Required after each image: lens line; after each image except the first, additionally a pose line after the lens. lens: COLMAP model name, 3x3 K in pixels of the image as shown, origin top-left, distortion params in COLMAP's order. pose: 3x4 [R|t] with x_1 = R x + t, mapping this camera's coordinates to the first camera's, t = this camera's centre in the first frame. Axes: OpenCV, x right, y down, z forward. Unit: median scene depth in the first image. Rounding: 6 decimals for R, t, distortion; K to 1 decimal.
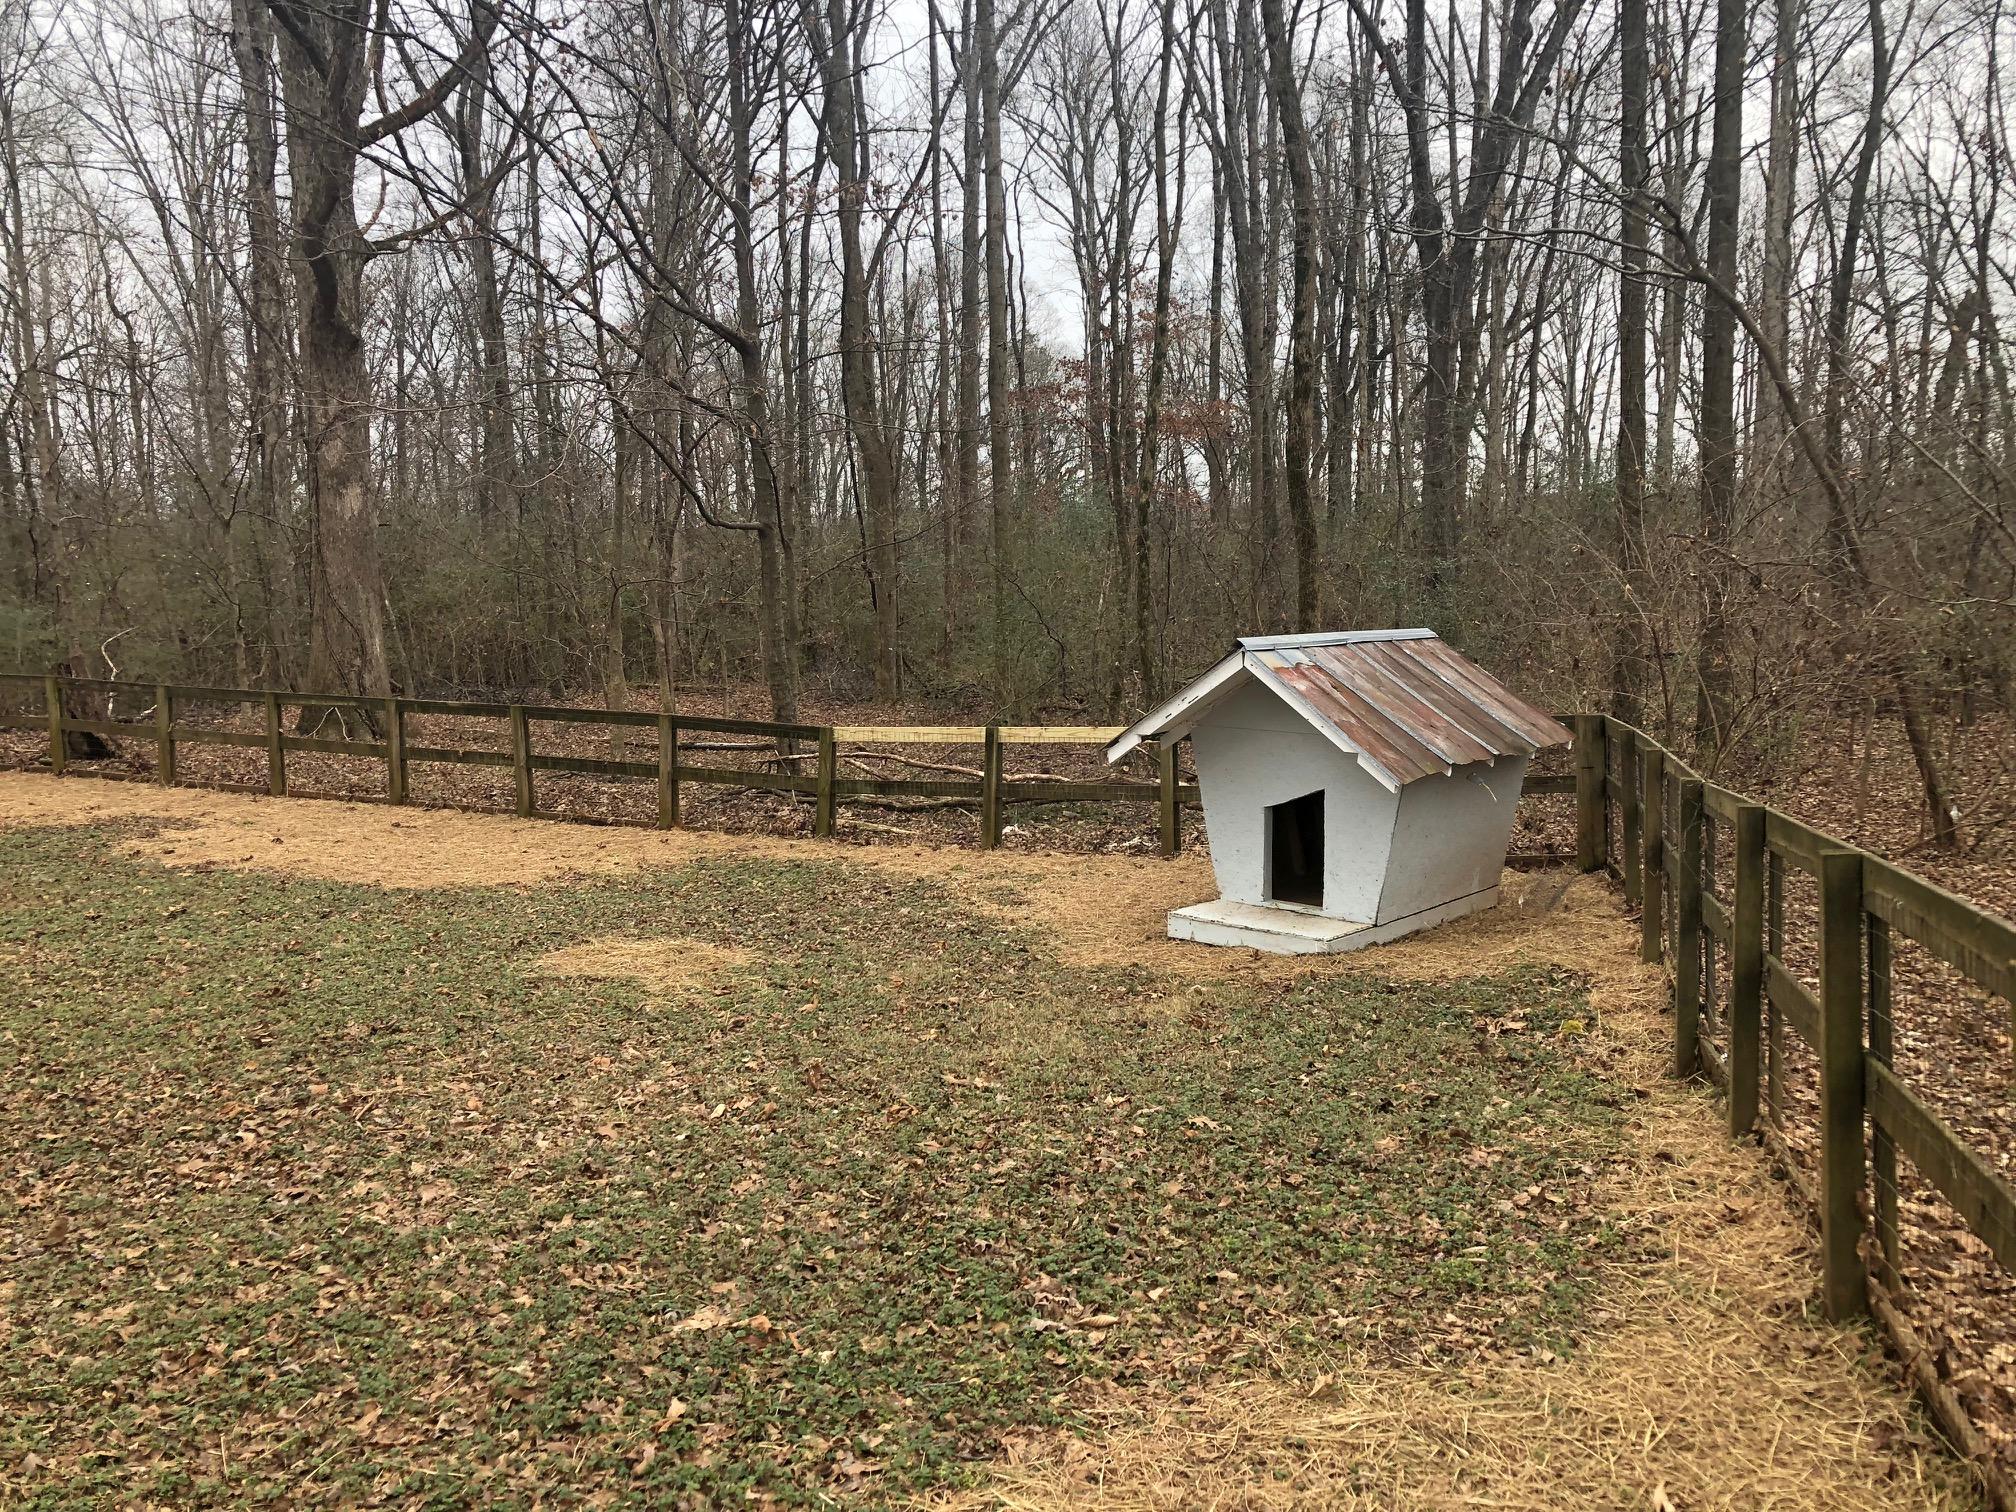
lens RADIAL K [[1656.7, 0, 1006.4], [0, 1656.7, 753.9], [0, 0, 1]] dist [0.008336, 0.007397]
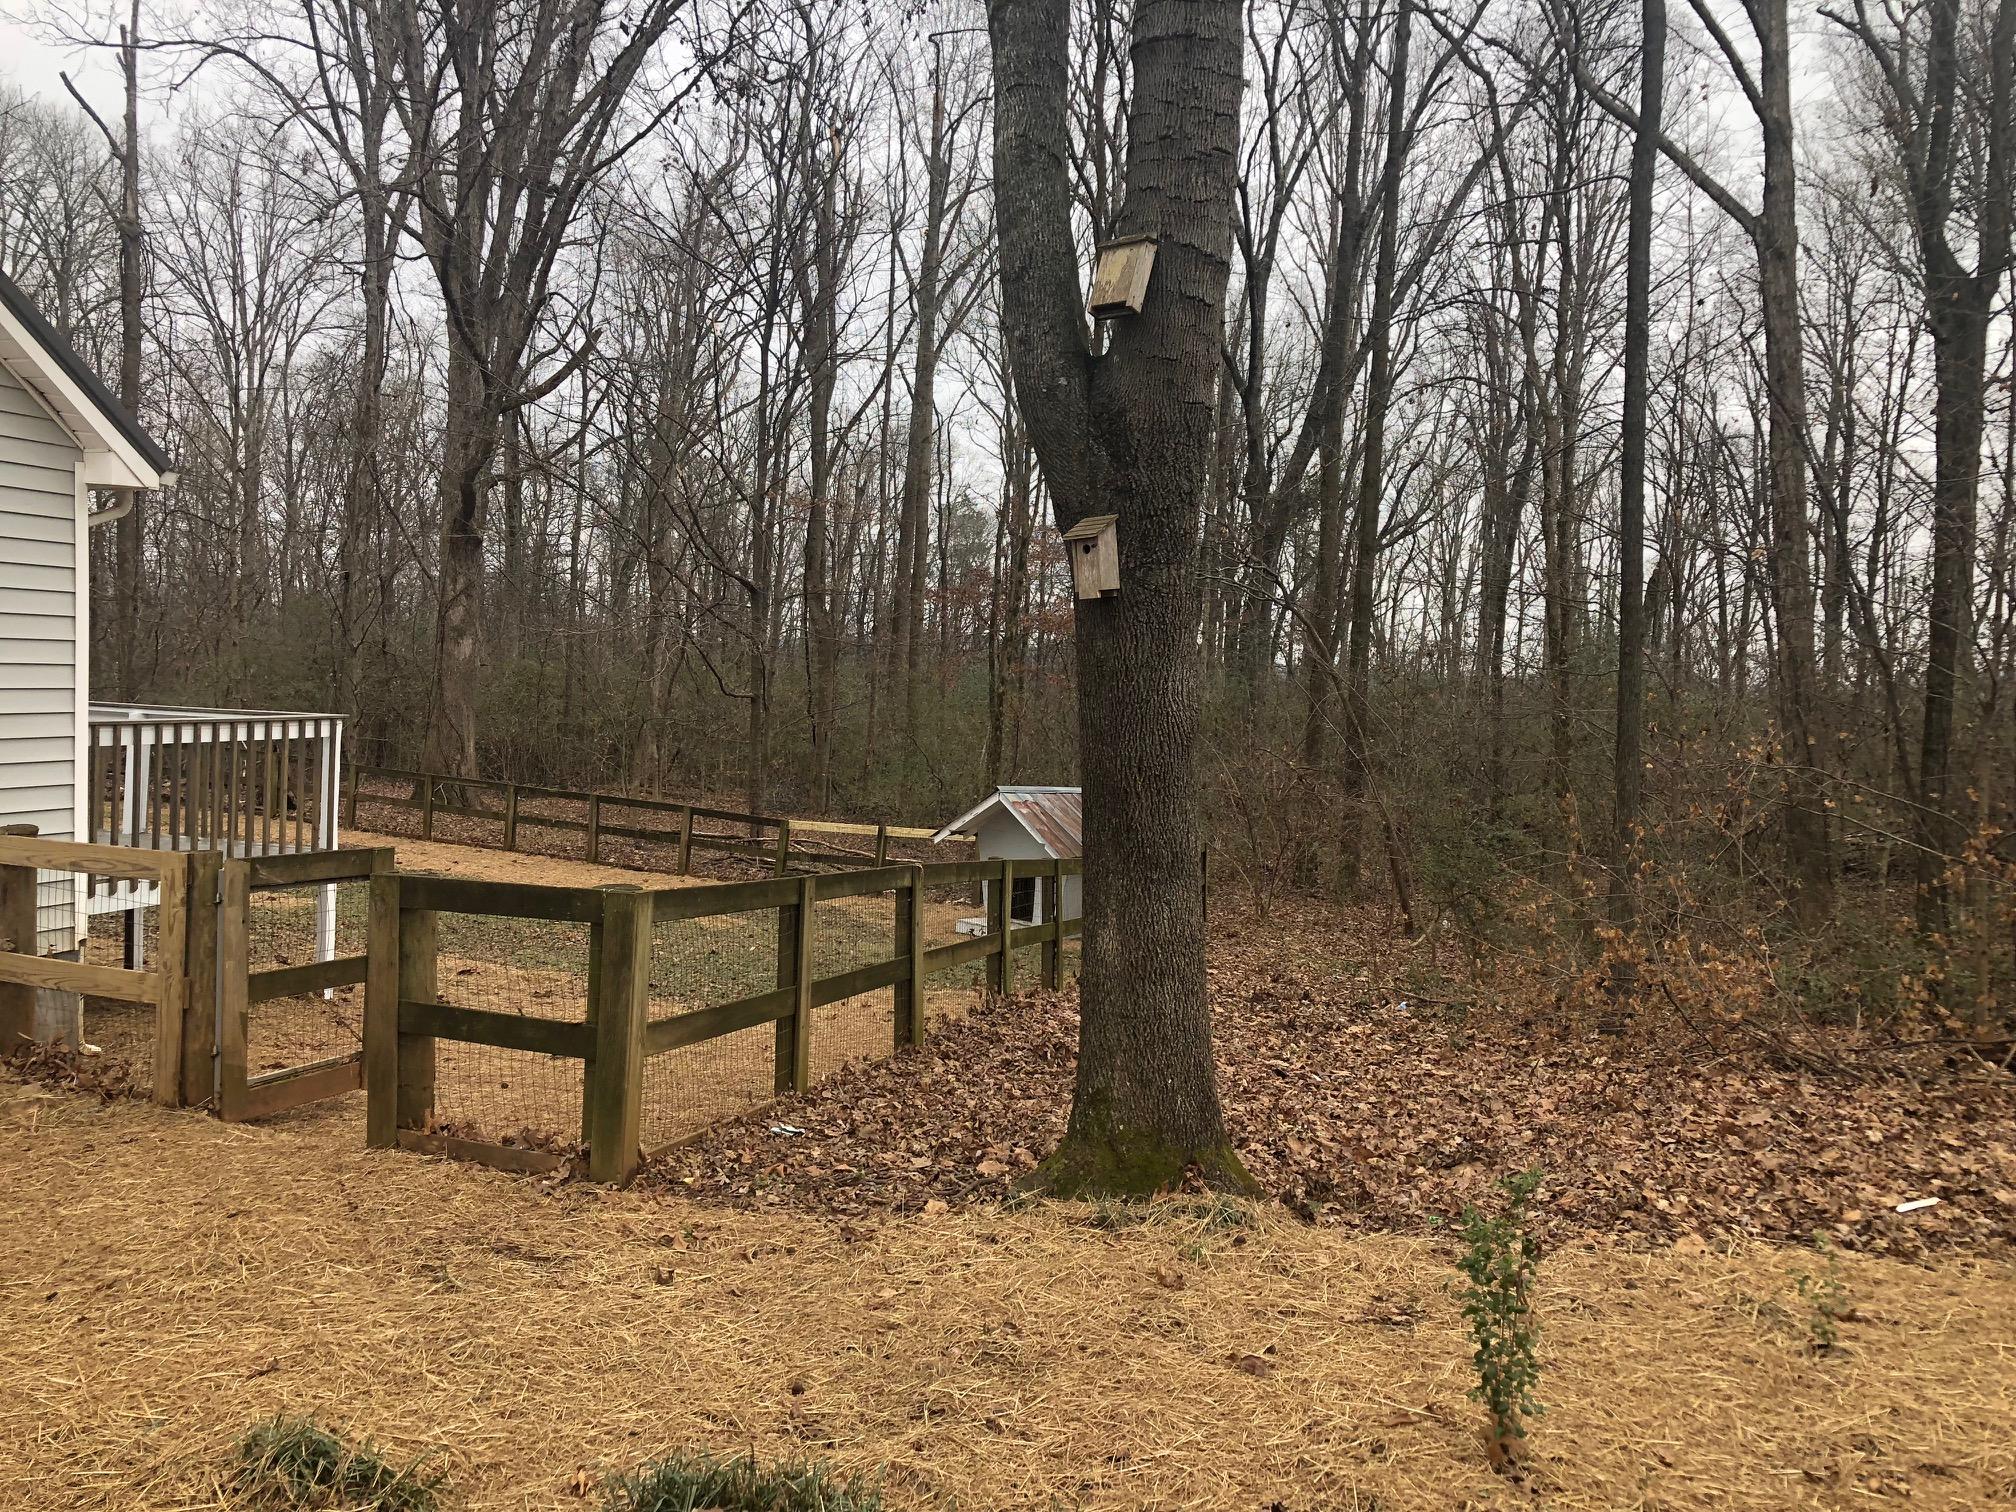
lens RADIAL K [[1656.7, 0, 1007.3], [0, 1656.7, 758.2], [0, 0, 1]] dist [0.008336, 0.007397]
pose [[0.996051, 0.076179, 0.045598, 0.033641], [-0.072338, 0.994113, -0.080669, 0.038916], [-0.051475, 0.077052, 0.995697, -0.671463]]
